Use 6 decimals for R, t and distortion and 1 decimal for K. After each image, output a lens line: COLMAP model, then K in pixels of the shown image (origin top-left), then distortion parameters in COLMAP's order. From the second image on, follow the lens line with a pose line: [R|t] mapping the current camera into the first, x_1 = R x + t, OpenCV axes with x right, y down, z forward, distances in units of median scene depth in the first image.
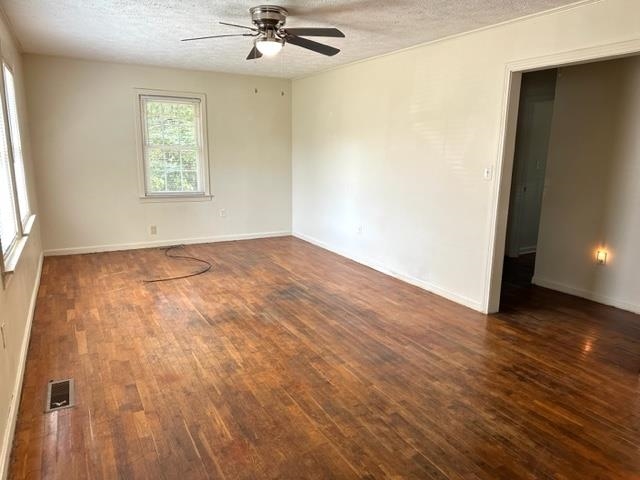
lens RADIAL K [[450.0, 0, 321.4], [0, 450.0, 240.6], [0, 0, 1]] dist [0.044341, -0.004730]
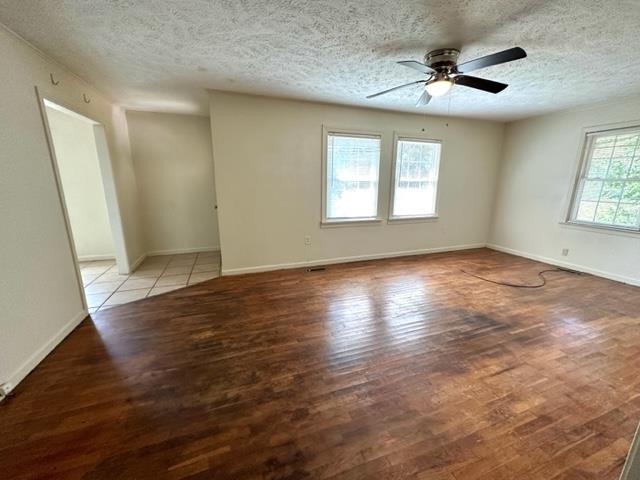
lens RADIAL K [[259.6, 0, 324.7], [0, 259.6, 242.7], [0, 0, 1]] dist [0.013215, 0.000099]
pose [[-0.161528, 0.211917, -0.963846, 0.529458], [-0.207199, 0.947620, 0.243074, -0.120206], [0.964872, 0.238971, -0.109158, 0.713166]]
